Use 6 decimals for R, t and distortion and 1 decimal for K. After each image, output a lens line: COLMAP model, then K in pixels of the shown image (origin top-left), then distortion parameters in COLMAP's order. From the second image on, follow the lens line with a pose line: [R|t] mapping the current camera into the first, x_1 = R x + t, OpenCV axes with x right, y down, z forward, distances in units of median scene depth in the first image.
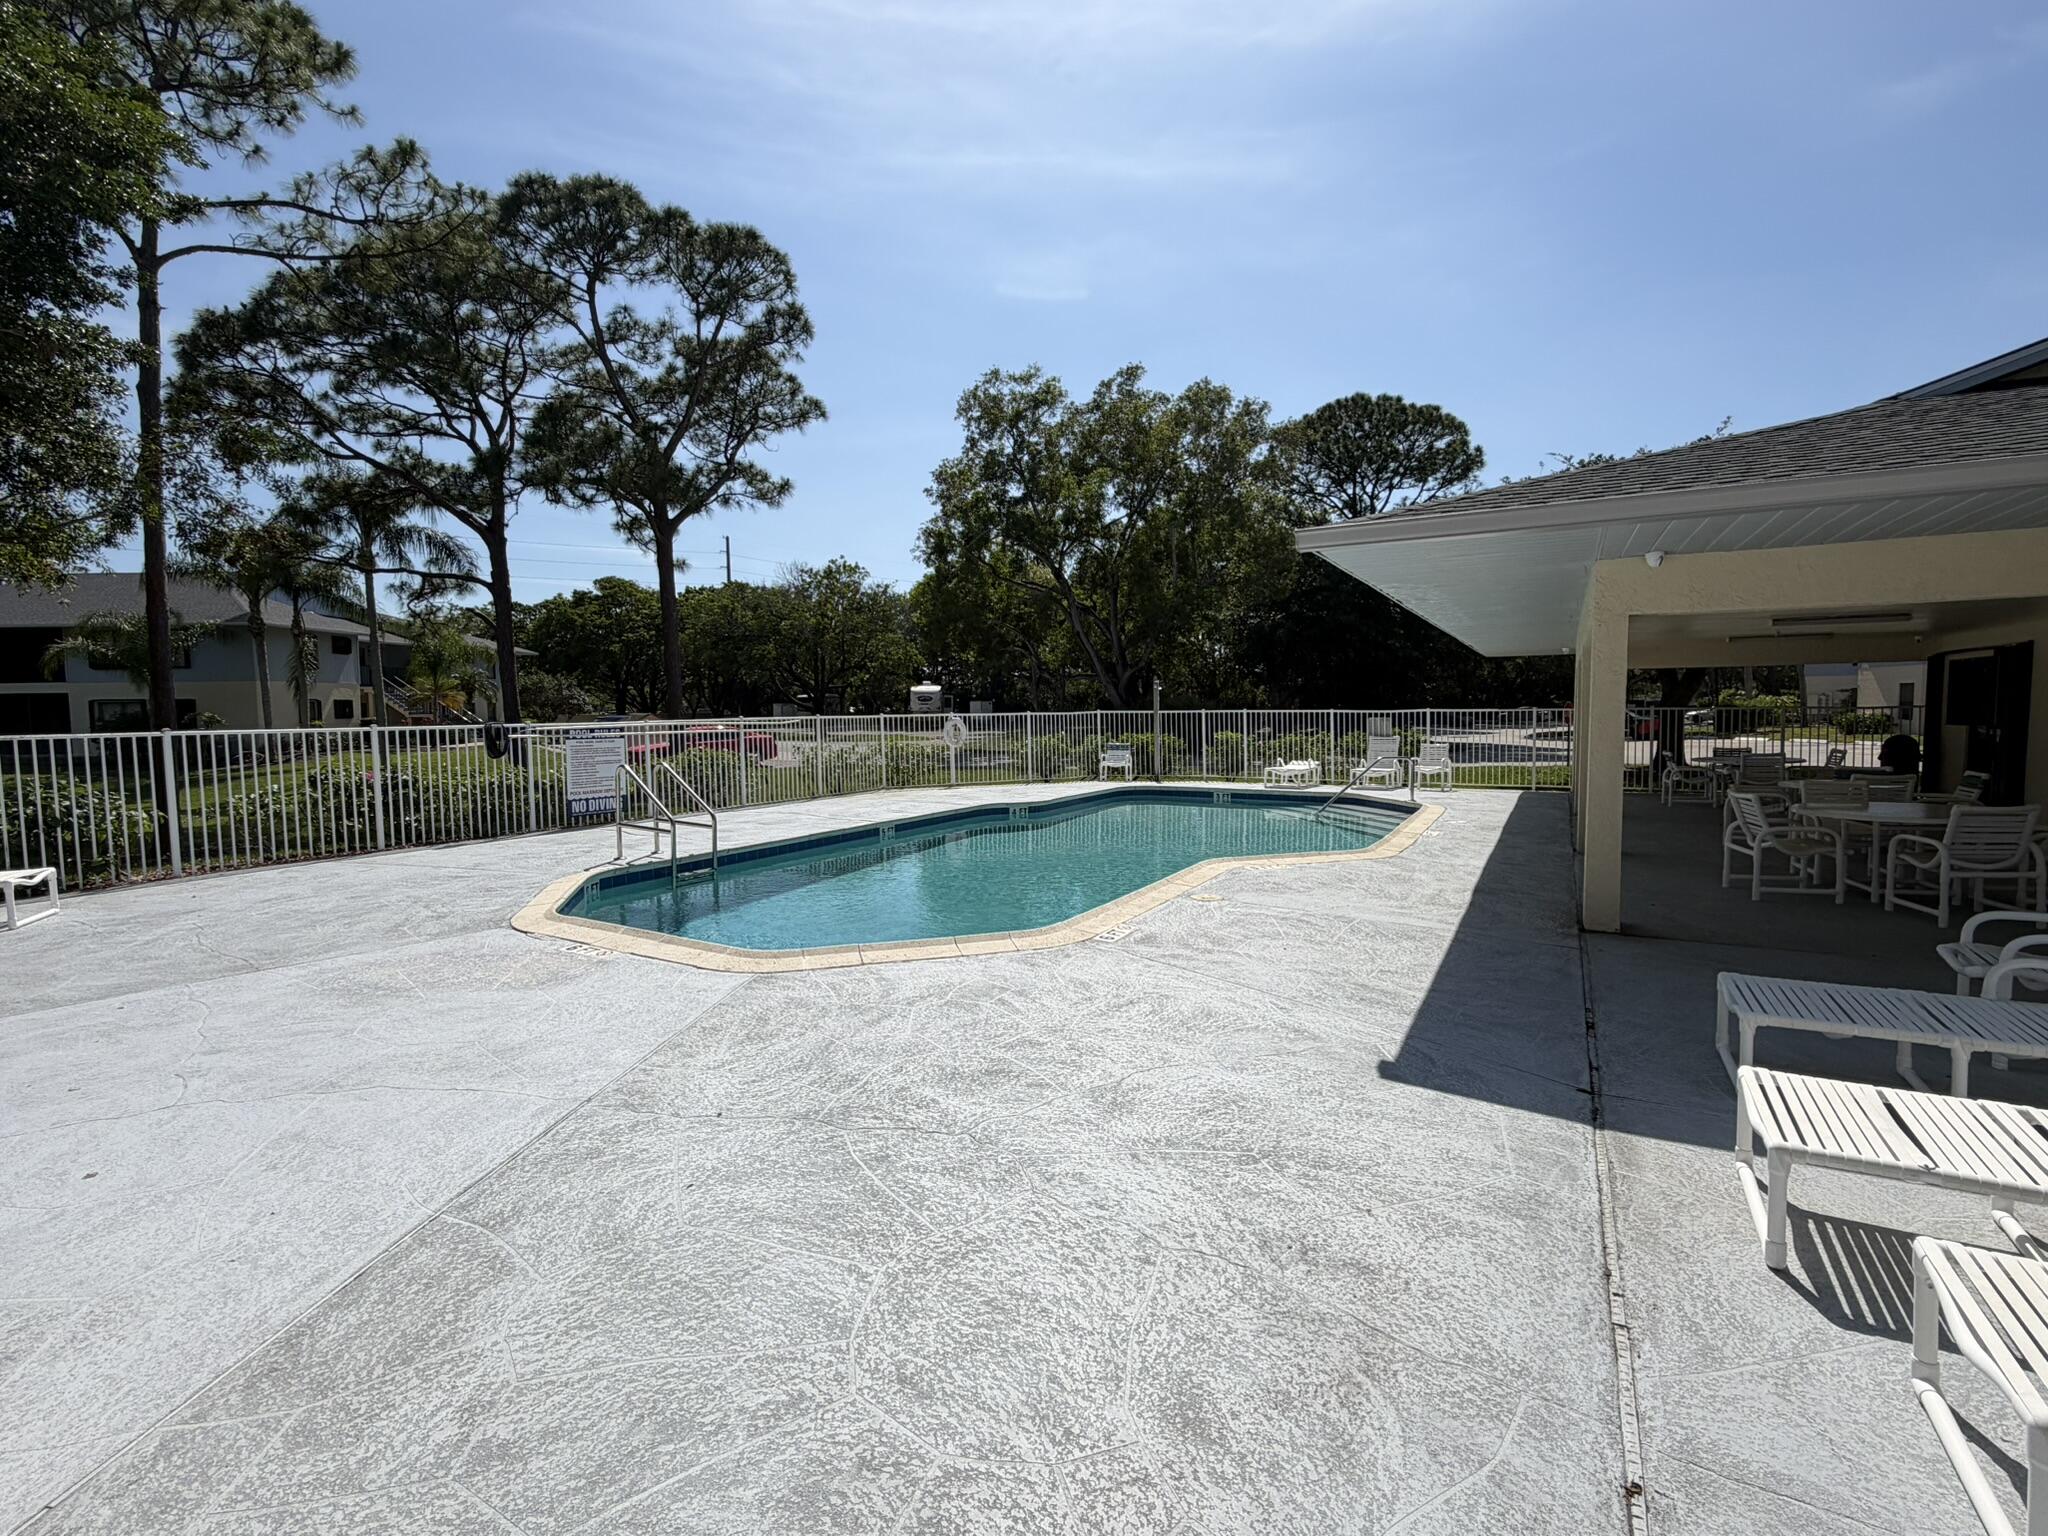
lens RADIAL K [[943.8, 0, 1024.0], [0, 943.8, 763.6], [0, 0, 1]] dist [0.001979, 0.000143]
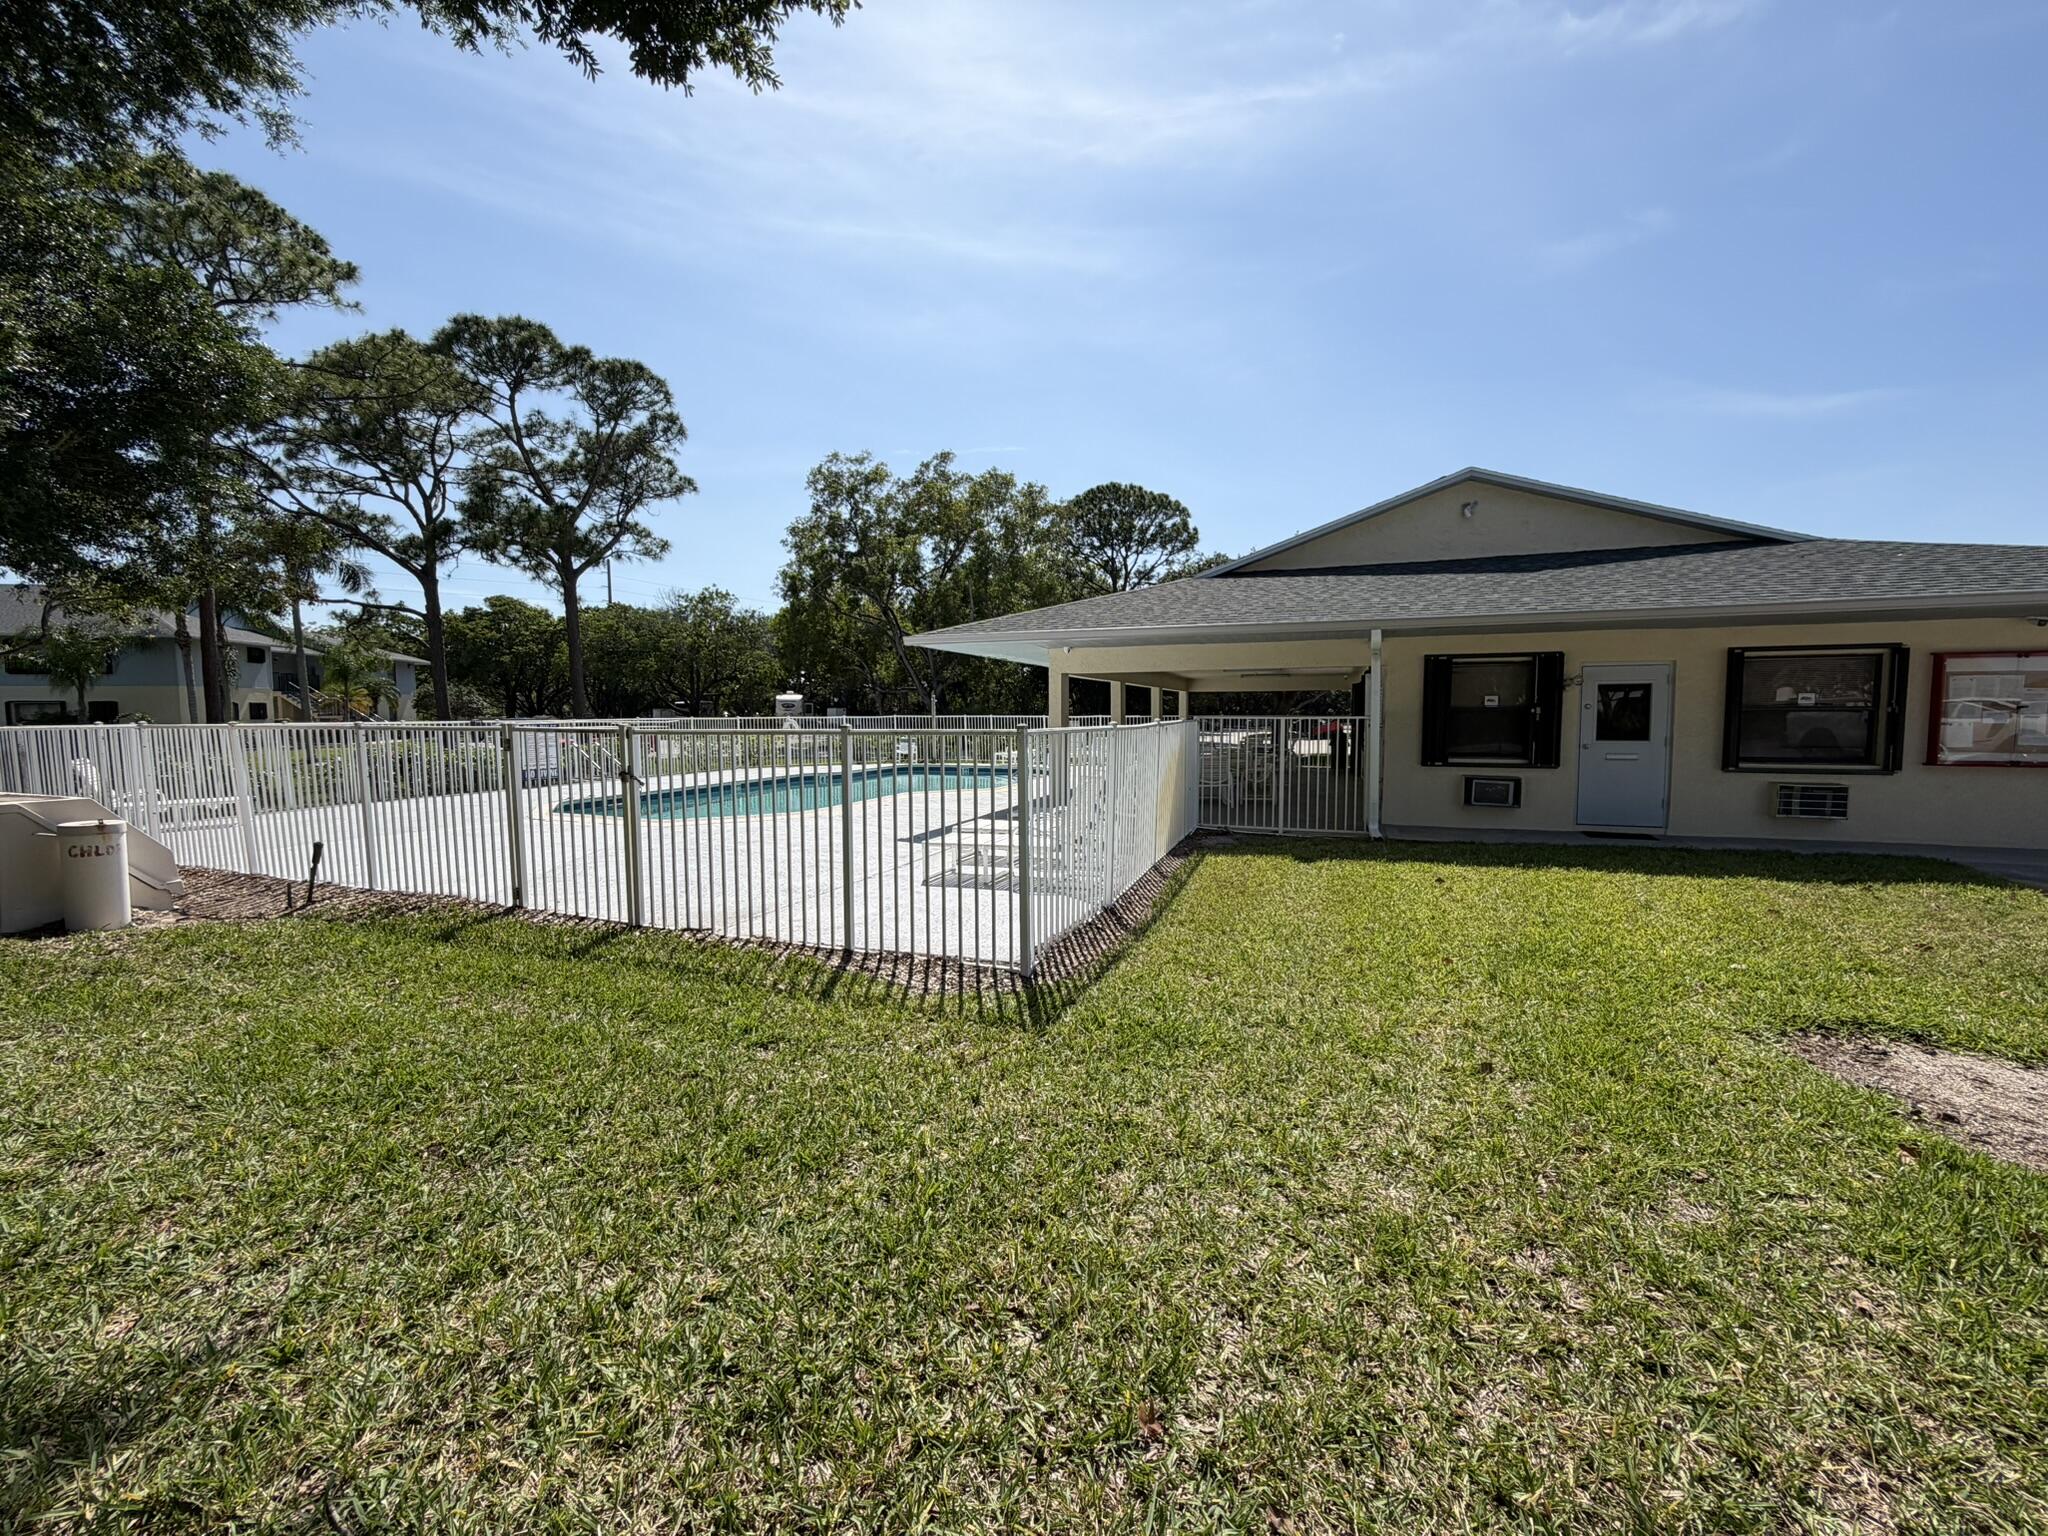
lens RADIAL K [[817.4, 0, 1024.0], [0, 817.4, 768.0], [0, 0, 1]] dist [-0.000184, -0.000152]
pose [[0.985956, -0.004850, 0.166933, 0.056226], [0.003799, 0.999971, 0.006614, 0.015505], [-0.166960, -0.005887, 0.985946, -0.244635]]
